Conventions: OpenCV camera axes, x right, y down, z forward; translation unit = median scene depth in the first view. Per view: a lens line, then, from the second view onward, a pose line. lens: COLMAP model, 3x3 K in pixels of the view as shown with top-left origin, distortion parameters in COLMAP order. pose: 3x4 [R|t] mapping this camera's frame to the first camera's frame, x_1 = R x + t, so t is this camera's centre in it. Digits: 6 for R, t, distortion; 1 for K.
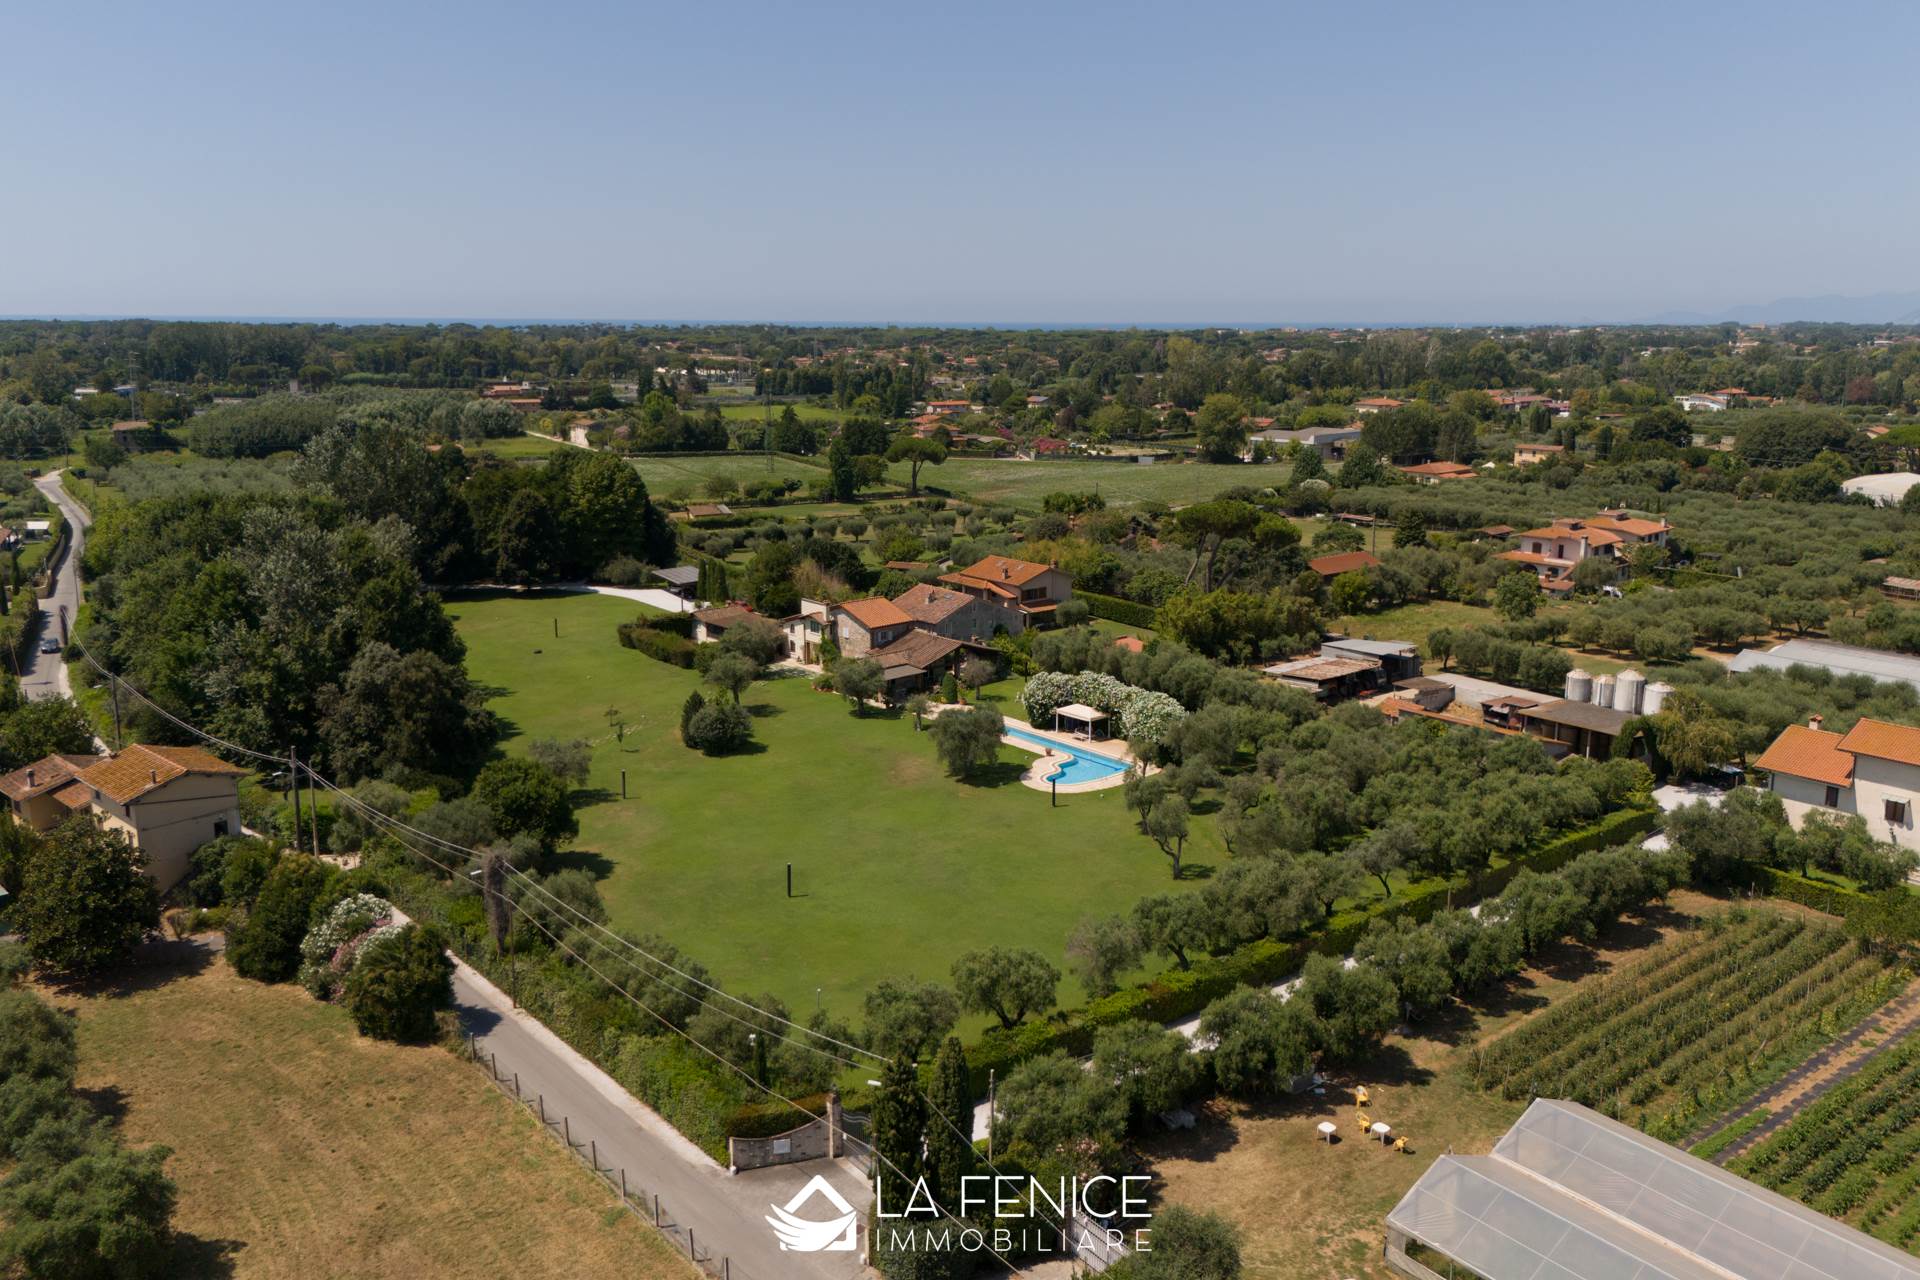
lens RADIAL K [[1415.1, 0, 964.1], [0, 1415.1, 569.2], [0, 0, 1]] dist [0.094747, -0.111183]
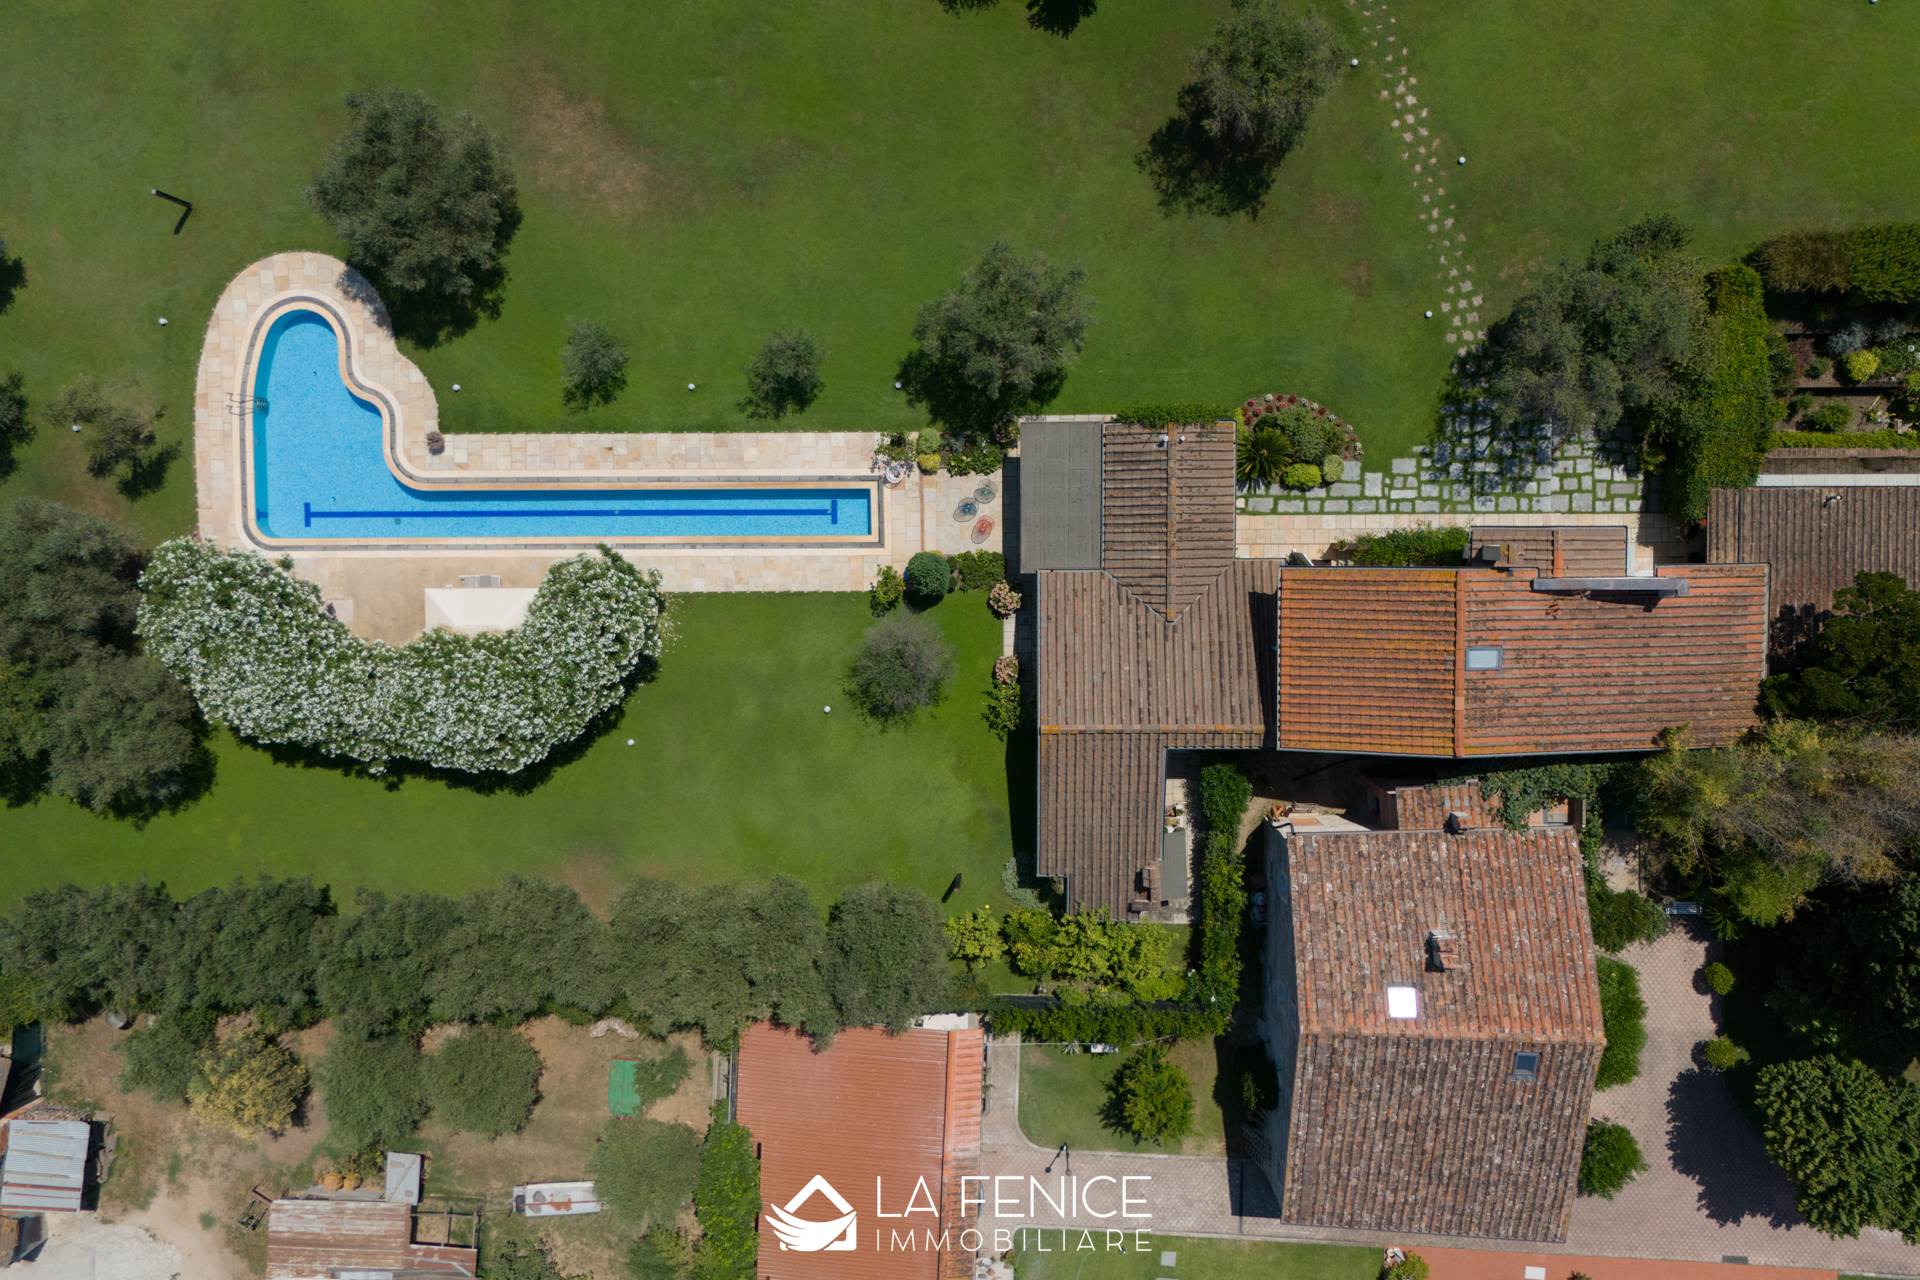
lens RADIAL K [[1410.6, 0, 961.6], [0, 1410.6, 594.8], [0, 0, 1]] dist [0.066272, -0.069279]
pose [[-0.668578, 0.741706, 0.053631, -0.026085], [-0.098777, -0.160055, 0.982153, -0.231750], [0.737053, 0.651348, 0.180273, 0.768516]]
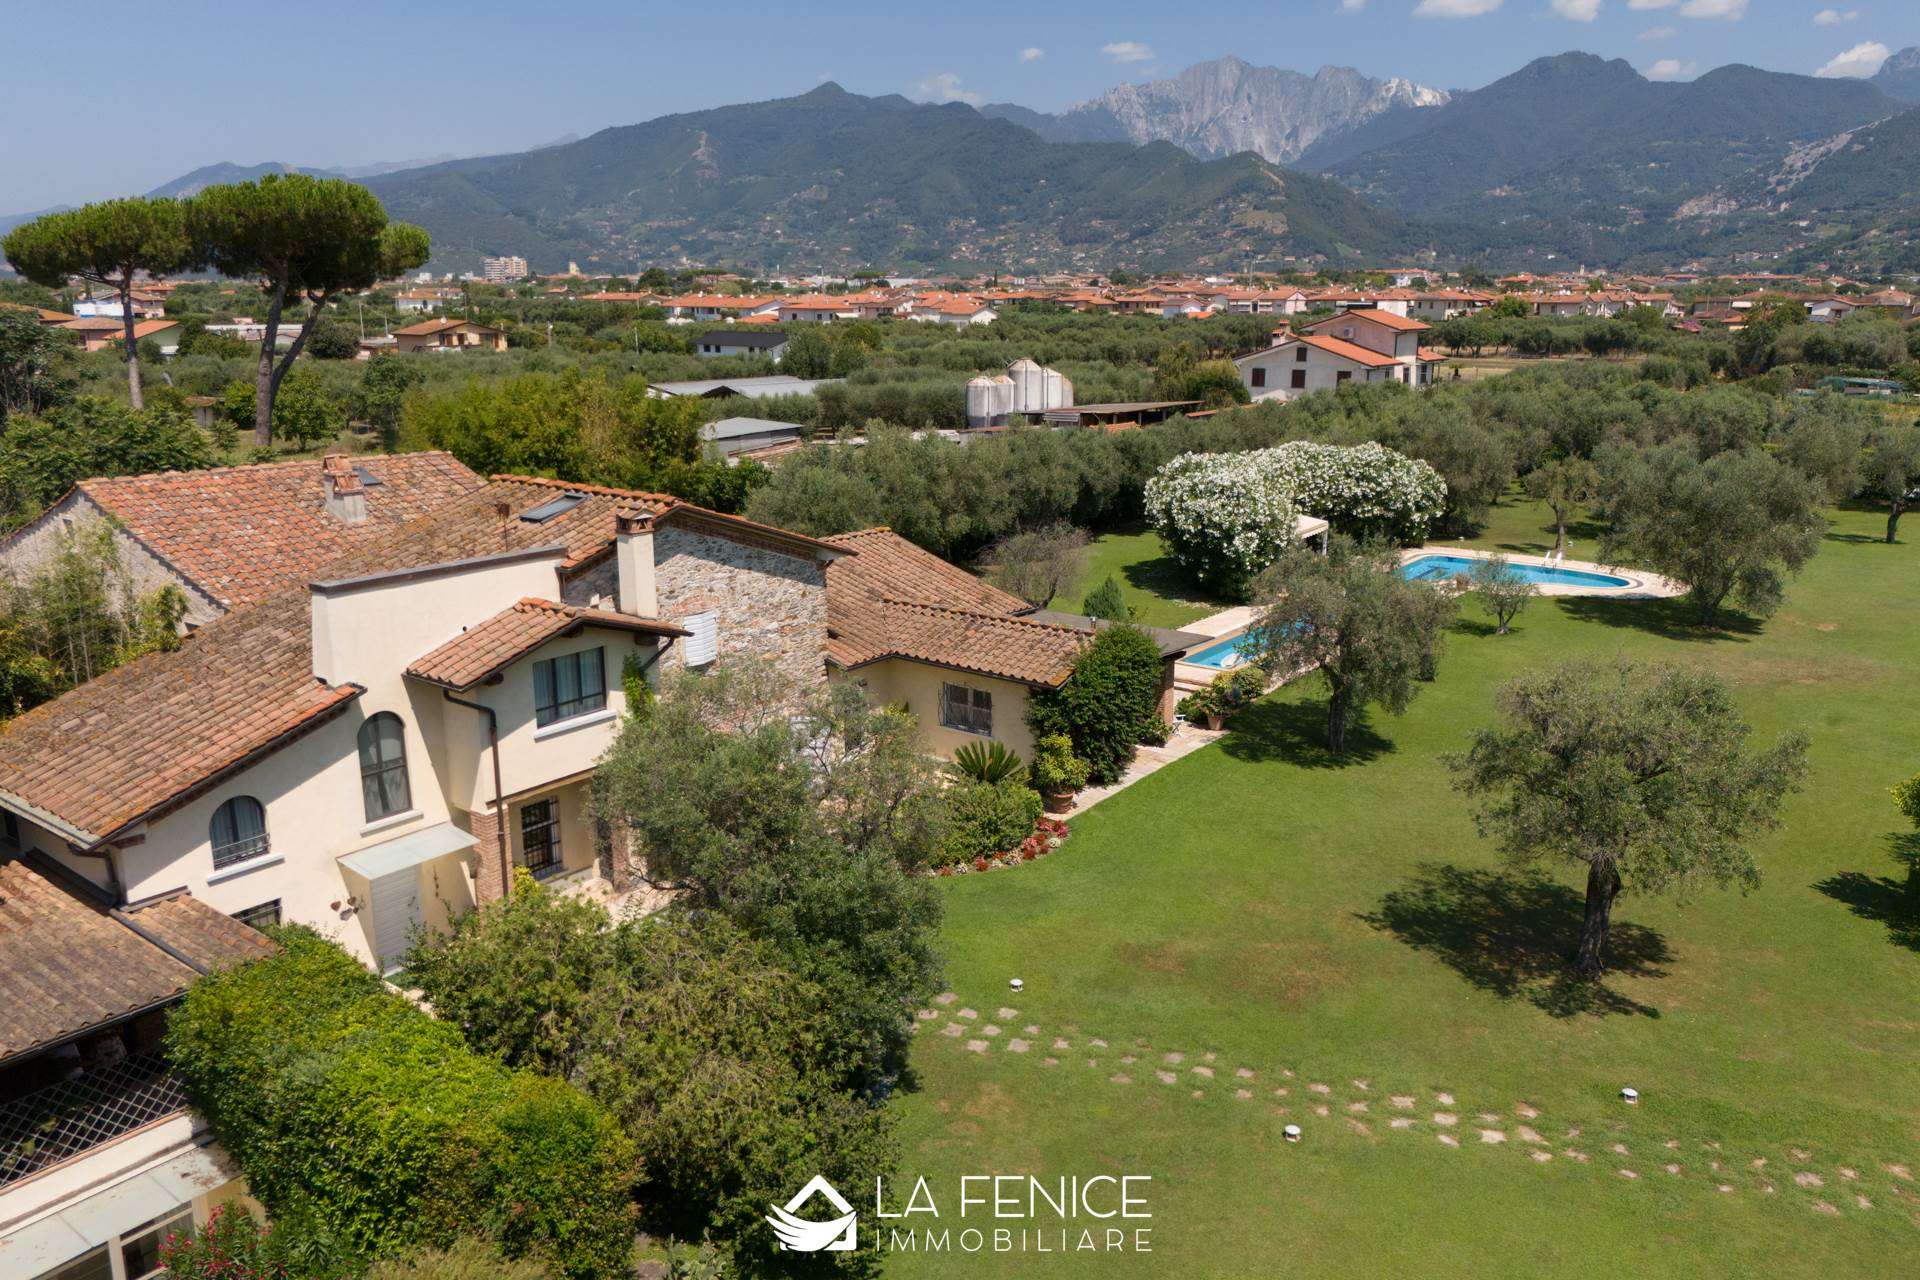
lens RADIAL K [[1418.9, 0, 965.5], [0, 1418.9, 633.1], [0, 0, 1]] dist [0.067442, -0.066666]
pose [[-0.196649, -0.231440, 0.952767, -0.250687], [0.168411, 0.949326, 0.265364, -0.003076], [-0.965902, 0.212640, -0.147707, 0.877836]]
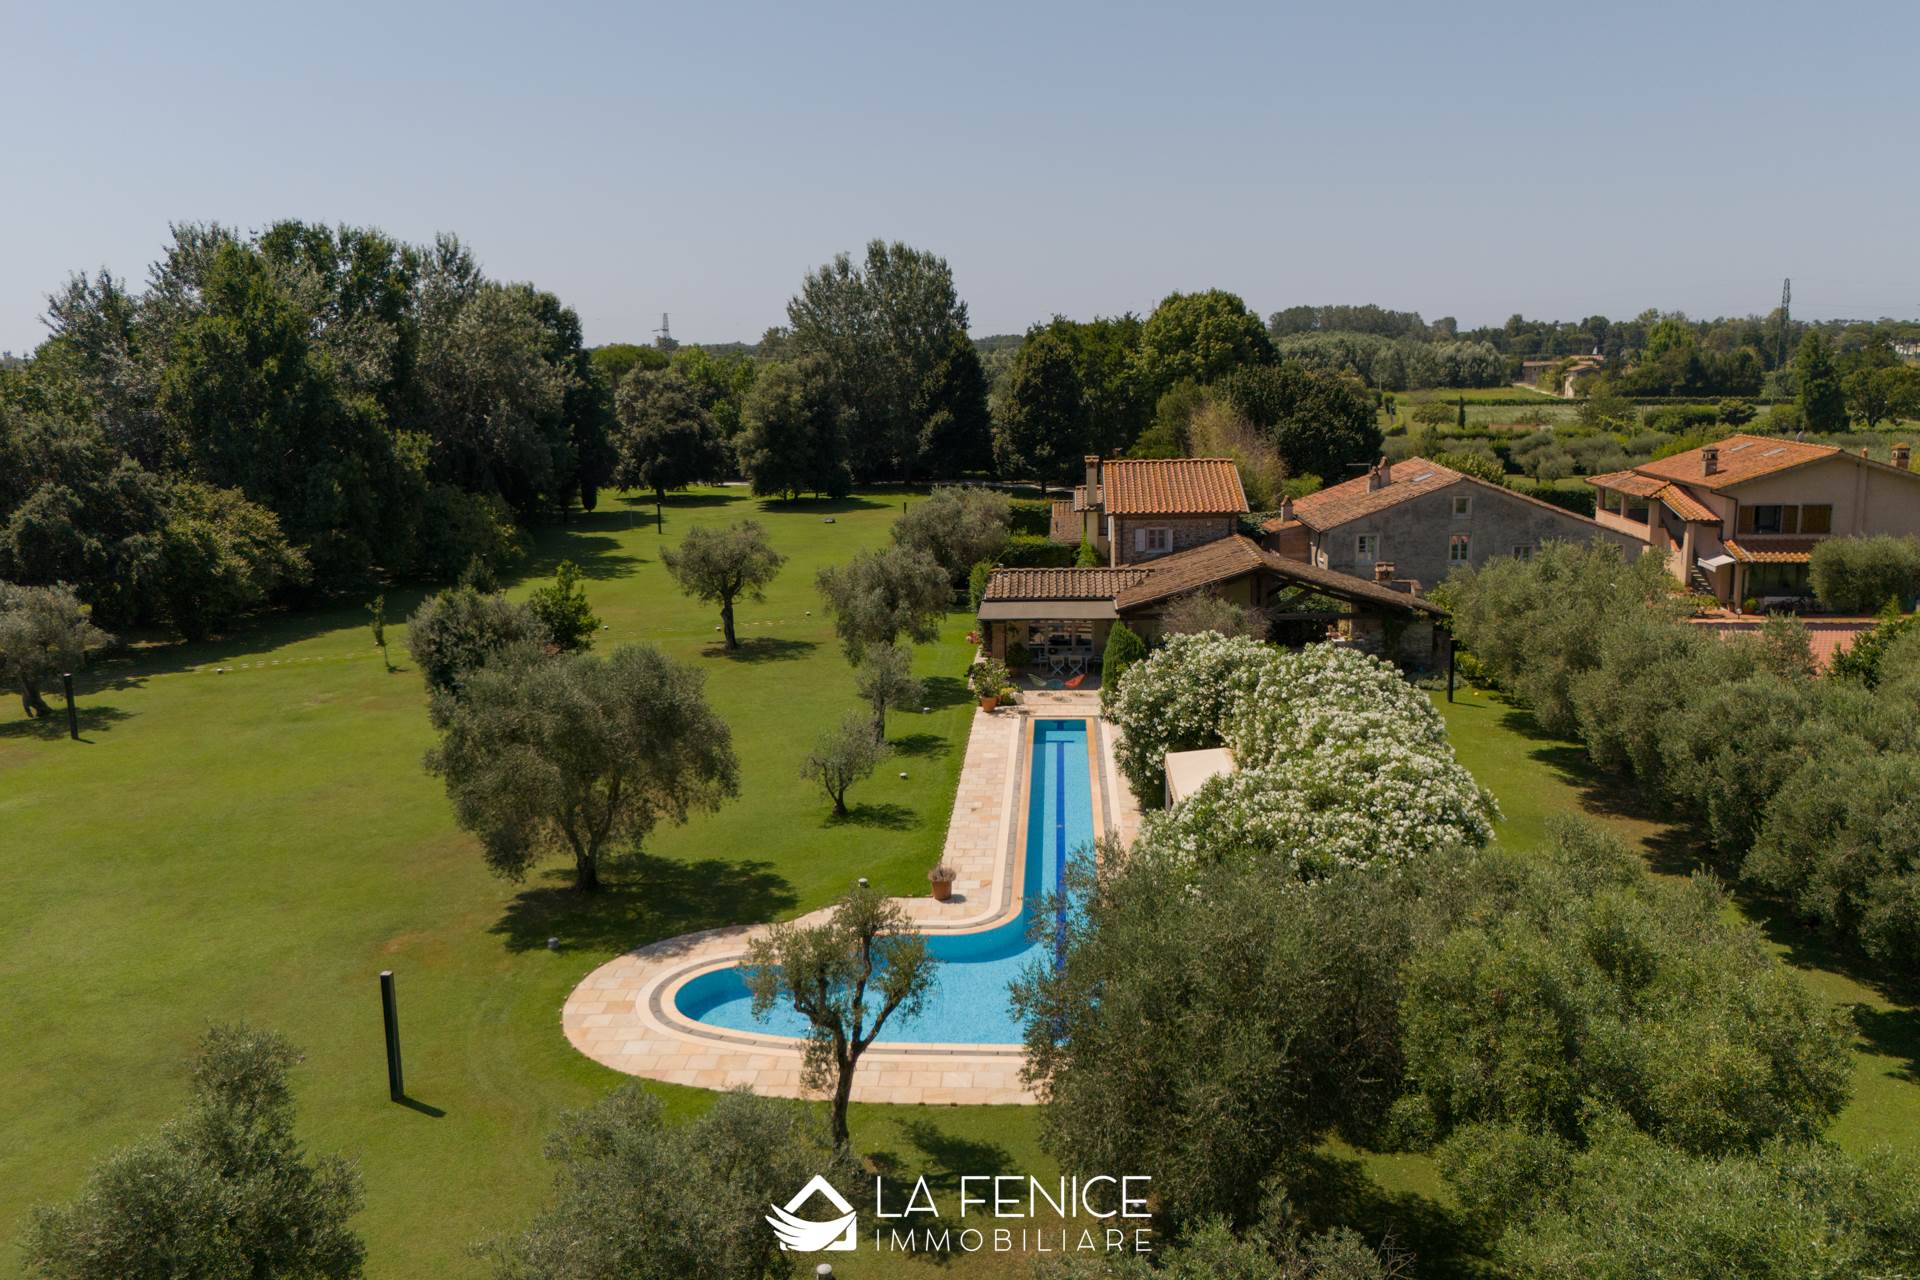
lens RADIAL K [[1418.9, 0, 965.5], [0, 1418.9, 633.1], [0, 0, 1]] dist [0.067442, -0.066666]
pose [[0.692815, 0.122796, -0.710583, 0.179894], [-0.103014, 0.992142, 0.071013, 0.044168], [0.713719, 0.024001, 0.700021, 0.582109]]
